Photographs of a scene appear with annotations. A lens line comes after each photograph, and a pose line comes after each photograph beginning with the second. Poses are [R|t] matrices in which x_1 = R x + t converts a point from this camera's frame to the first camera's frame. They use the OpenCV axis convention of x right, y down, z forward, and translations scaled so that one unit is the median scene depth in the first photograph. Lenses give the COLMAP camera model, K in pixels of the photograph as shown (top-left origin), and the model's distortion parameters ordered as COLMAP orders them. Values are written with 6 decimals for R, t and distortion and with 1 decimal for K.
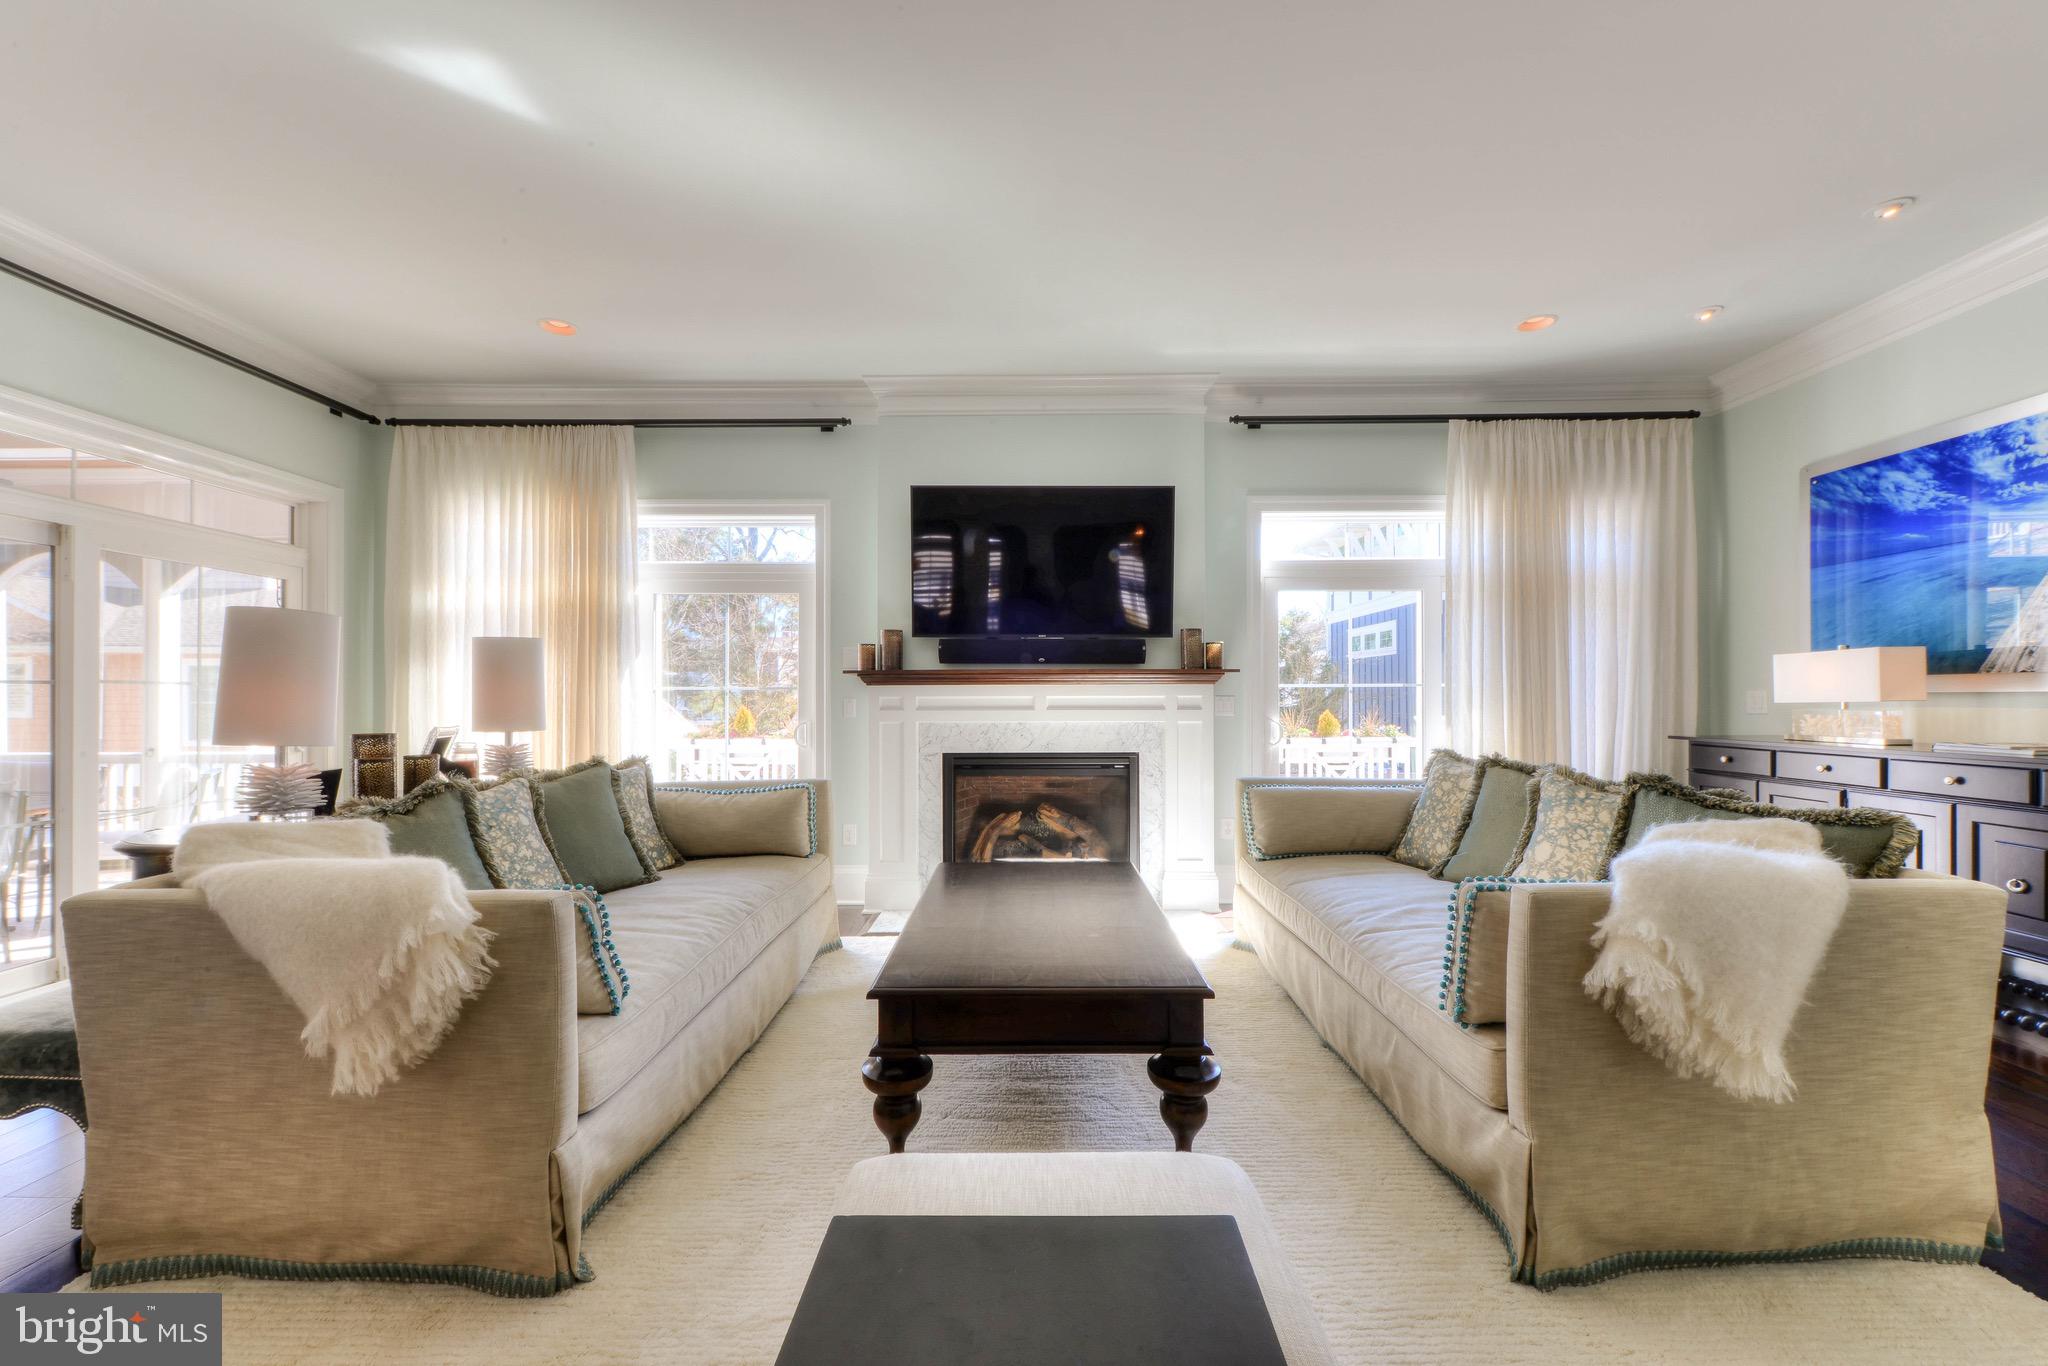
lens RADIAL K [[803.2, 0, 1023.5], [0, 803.2, 690.3], [0, 0, 1]] dist [-0.000795, -0.001014]
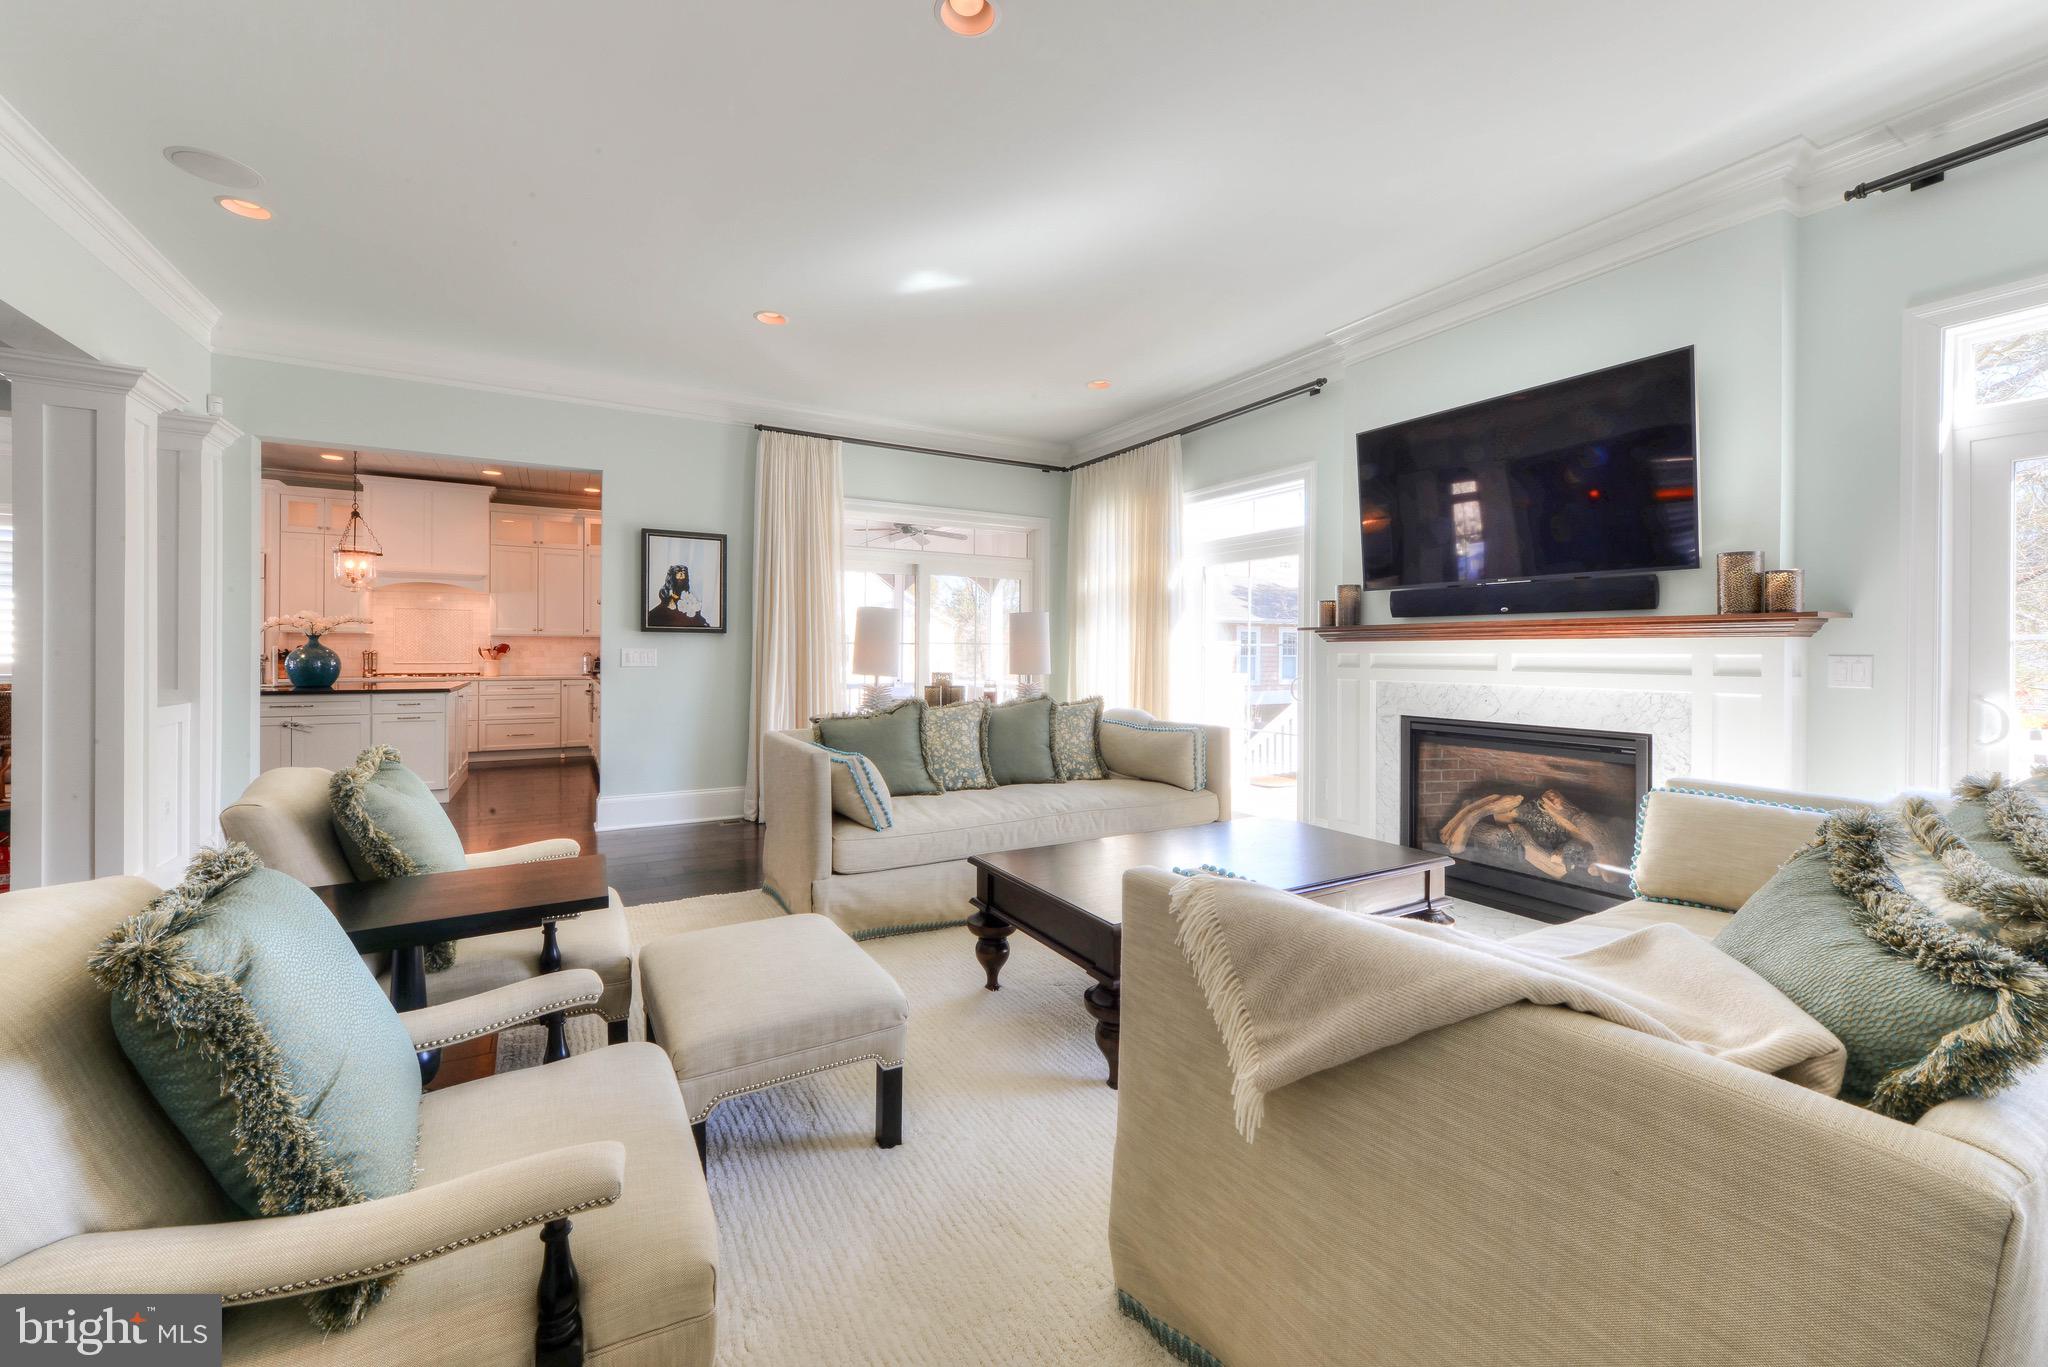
lens RADIAL K [[803.2, 0, 1003.7], [0, 803.2, 653.8], [0, 0, 1]] dist [-0.000795, -0.001014]
pose [[0.490132, 0.006894, -0.871621, 0.483288], [0.001641, 0.999960, 0.008832, -0.000702], [0.871647, -0.005759, 0.490101, 0.155803]]
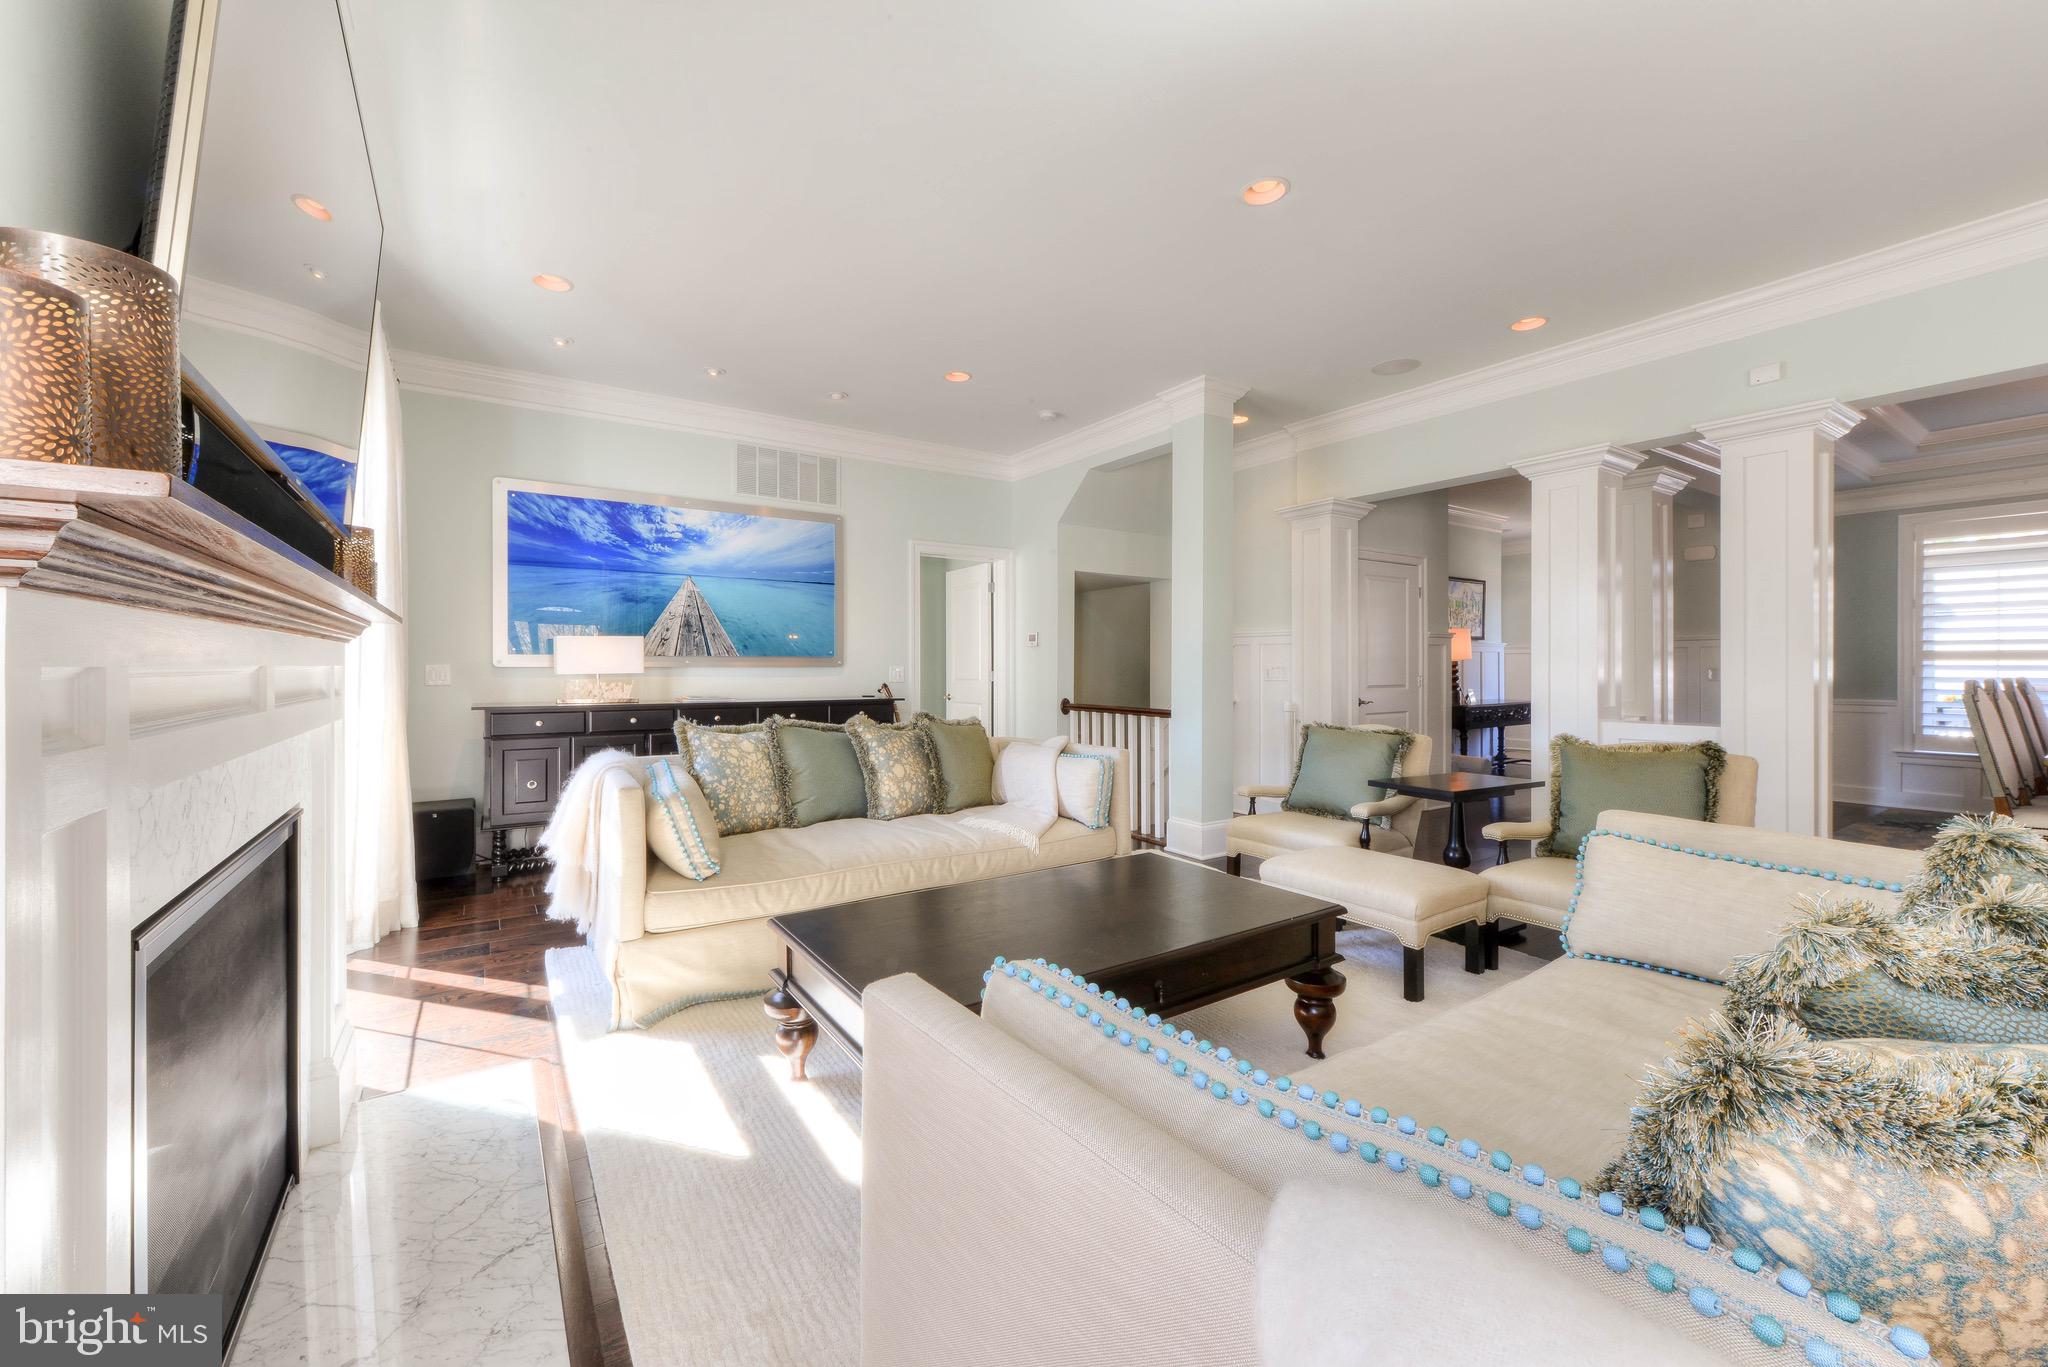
lens RADIAL K [[803.2, 0, 1011.0], [0, 803.2, 667.6], [0, 0, 1]] dist [-0.000795, -0.001014]
pose [[-0.571717, 0.002192, 0.820448, -0.406348], [-0.005977, 0.999959, -0.006837, 0.008042], [-0.820429, -0.008813, -0.571681, 0.948657]]
